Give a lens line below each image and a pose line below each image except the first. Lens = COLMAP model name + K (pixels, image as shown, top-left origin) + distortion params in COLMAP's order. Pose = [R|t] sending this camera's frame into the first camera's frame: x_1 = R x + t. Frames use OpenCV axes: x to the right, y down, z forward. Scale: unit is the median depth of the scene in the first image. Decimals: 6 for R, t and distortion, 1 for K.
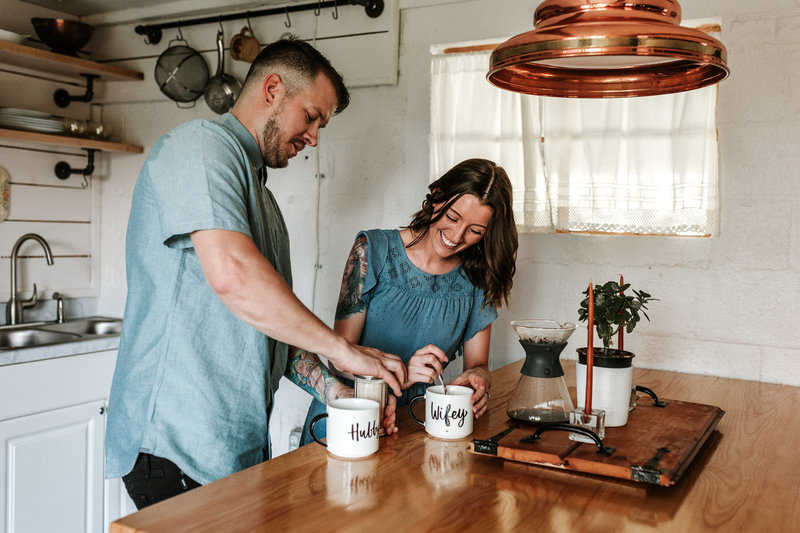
lens RADIAL K [[773.6, 0, 400.0], [0, 773.6, 266.5], [0, 0, 1]] dist [-0.004061, 0.005669]
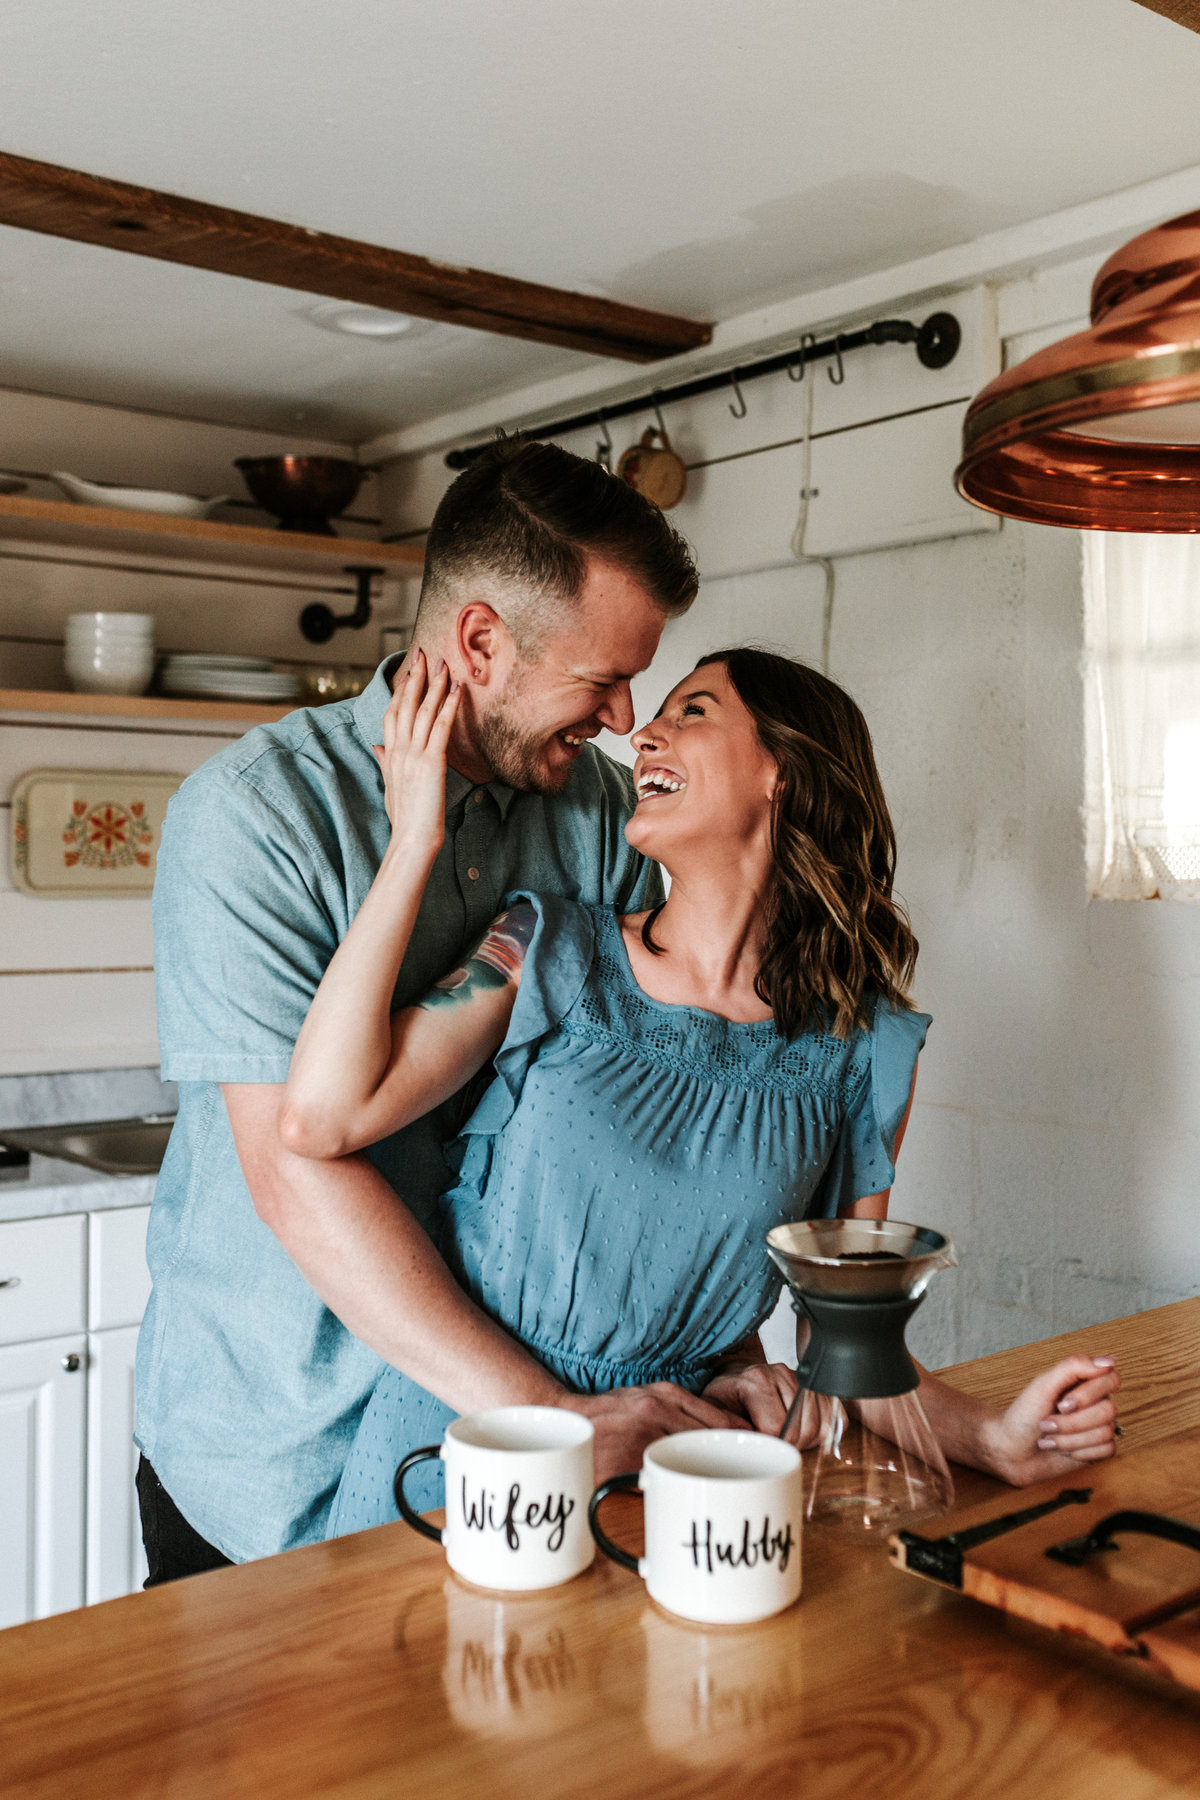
lens RADIAL K [[1740.5, 0, 629.3], [0, 1740.5, 898.2], [0, 0, 1]] dist [-0.004061, 0.005669]
pose [[0.930099, -0.014879, -0.367007, 0.143215], [0.001956, 0.999366, -0.035558, -0.017132], [0.367303, 0.032355, 0.929538, 0.117200]]
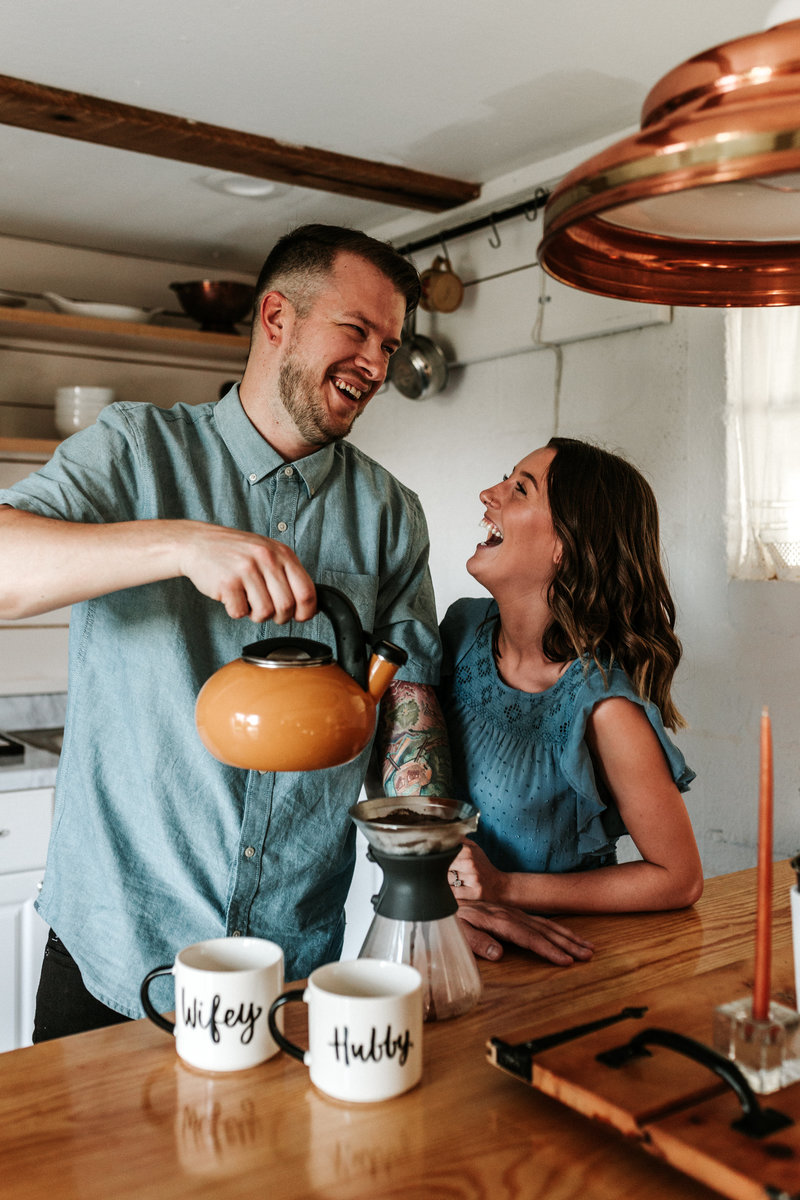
lens RADIAL K [[1129.1, 0, 432.4], [0, 1129.1, 600.0], [0, 0, 1]] dist [0.005161, 0.000810]
pose [[0.905964, -0.004815, -0.423327, 0.187235], [-0.003605, 0.999811, -0.019088, -0.016320], [0.423339, 0.018820, 0.905776, 0.186271]]
